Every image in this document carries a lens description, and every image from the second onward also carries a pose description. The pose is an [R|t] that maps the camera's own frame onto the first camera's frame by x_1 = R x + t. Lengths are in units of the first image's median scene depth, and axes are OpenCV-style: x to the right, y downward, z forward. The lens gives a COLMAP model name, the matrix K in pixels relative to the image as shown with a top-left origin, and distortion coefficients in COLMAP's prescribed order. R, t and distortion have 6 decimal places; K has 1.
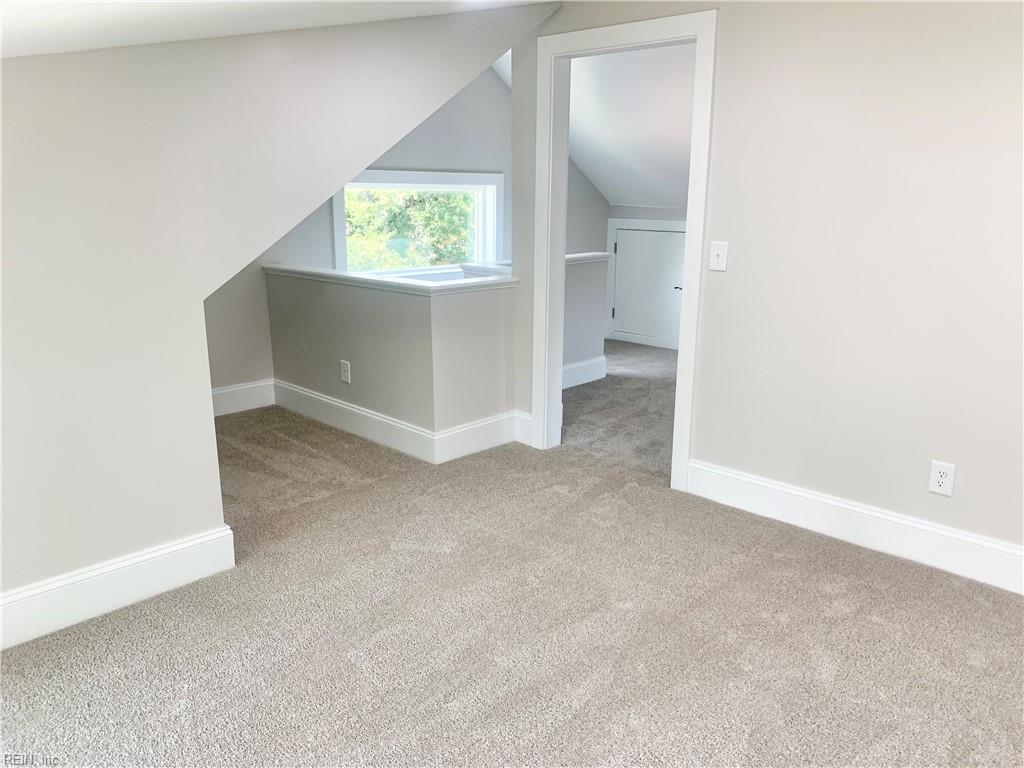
lens RADIAL K [[778.1, 0, 510.0], [0, 778.1, 382.9], [0, 0, 1]] dist [-0.000143, -0.012539]
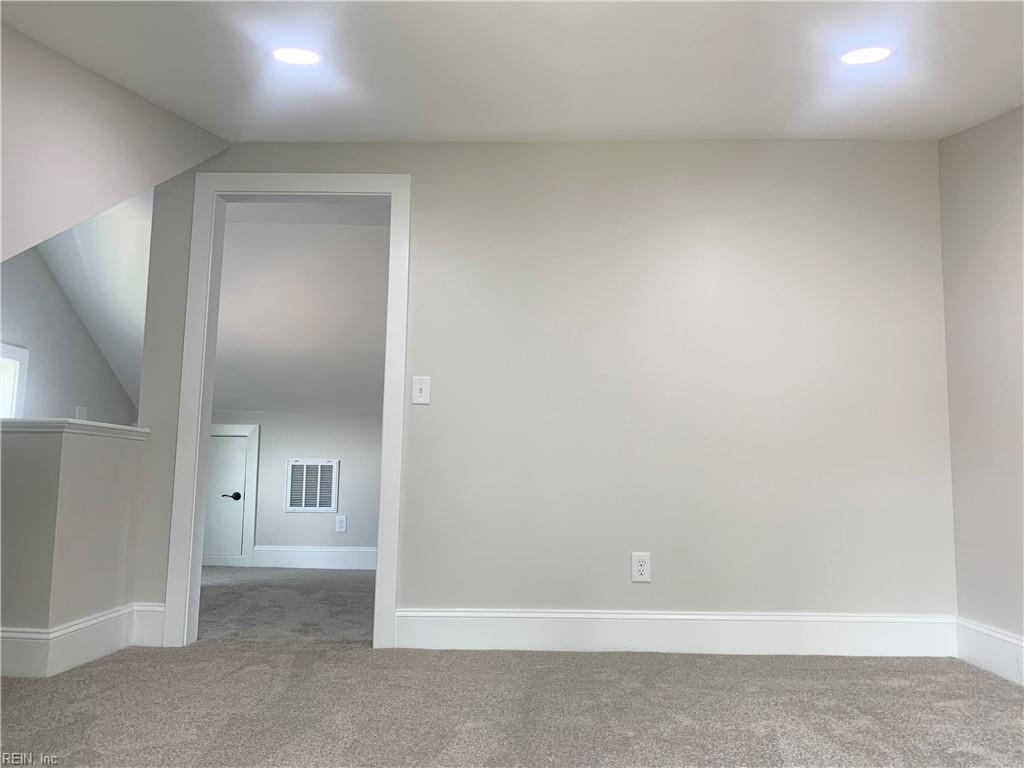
lens RADIAL K [[778.1, 0, 512.9], [0, 778.1, 386.4], [0, 0, 1]] dist [-0.000143, -0.012539]
pose [[0.719766, 0.092780, 0.687989, -0.328779], [0.157688, 0.943274, -0.292178, 0.141859], [-0.676070, 0.318788, 0.664307, 0.214081]]
